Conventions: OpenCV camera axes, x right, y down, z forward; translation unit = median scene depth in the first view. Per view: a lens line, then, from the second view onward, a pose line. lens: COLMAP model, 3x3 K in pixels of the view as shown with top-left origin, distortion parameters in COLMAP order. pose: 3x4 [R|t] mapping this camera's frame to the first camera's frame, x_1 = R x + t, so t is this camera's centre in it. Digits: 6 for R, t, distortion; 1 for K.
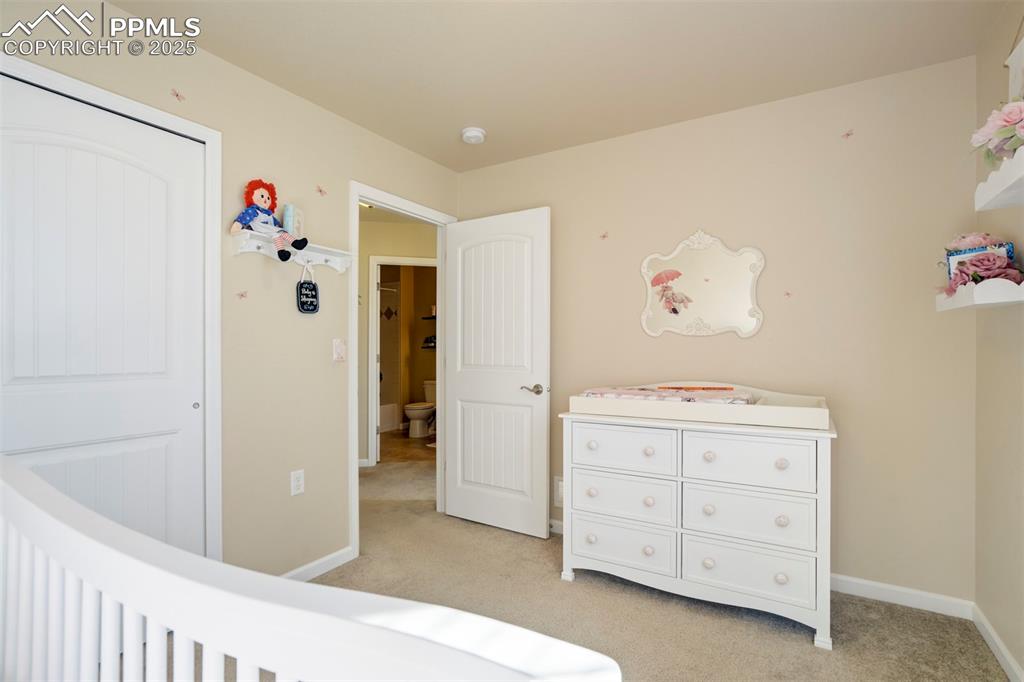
lens RADIAL K [[477.8, 0, 516.9], [0, 477.8, 347.9], [0, 0, 1]] dist [-0.039600, 0.019391]
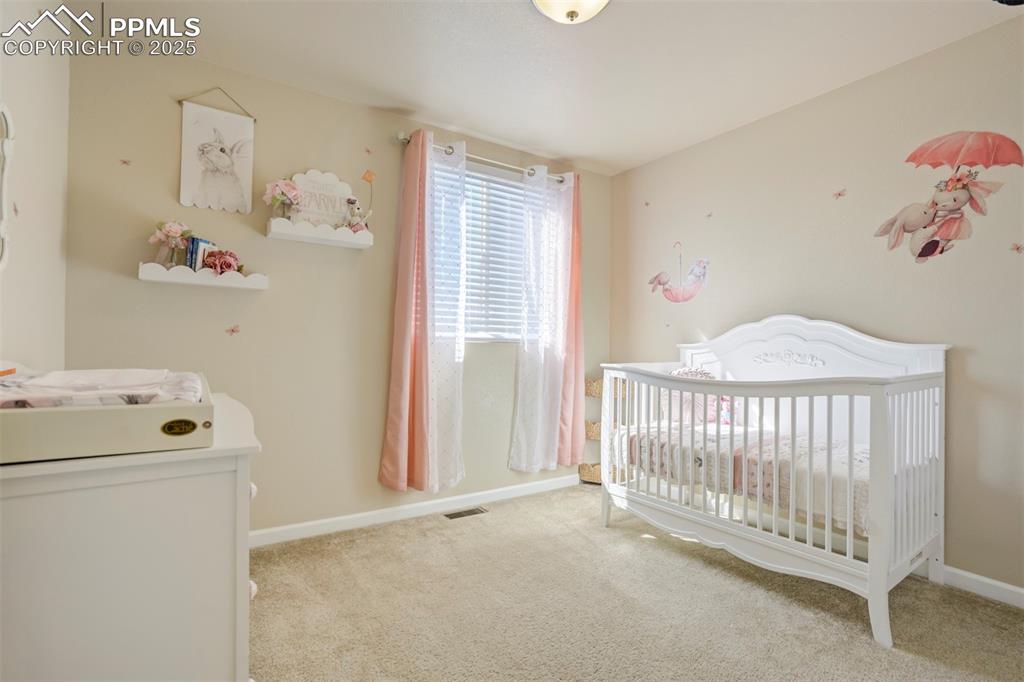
lens RADIAL K [[477.8, 0, 516.9], [0, 477.8, 347.9], [0, 0, 1]] dist [-0.039600, 0.019391]
pose [[-0.904008, -0.008533, 0.427431, -0.234669], [-0.010293, 0.999945, -0.001808, 0.051117], [-0.427393, -0.006034, -0.904046, 1.103469]]
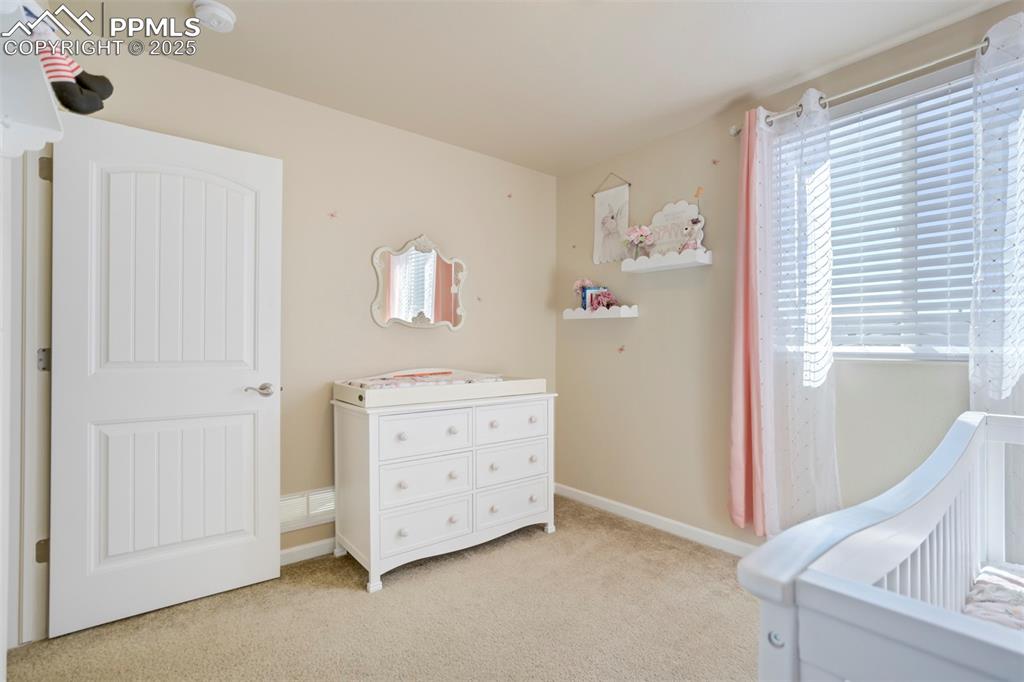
lens RADIAL K [[477.8, 0, 516.9], [0, 477.8, 347.9], [0, 0, 1]] dist [-0.039600, 0.019391]
pose [[0.342050, -0.002027, 0.939680, -0.572220], [-0.003027, 0.999990, 0.003259, 0.016292], [-0.939677, -0.003959, 0.342041, 0.380361]]
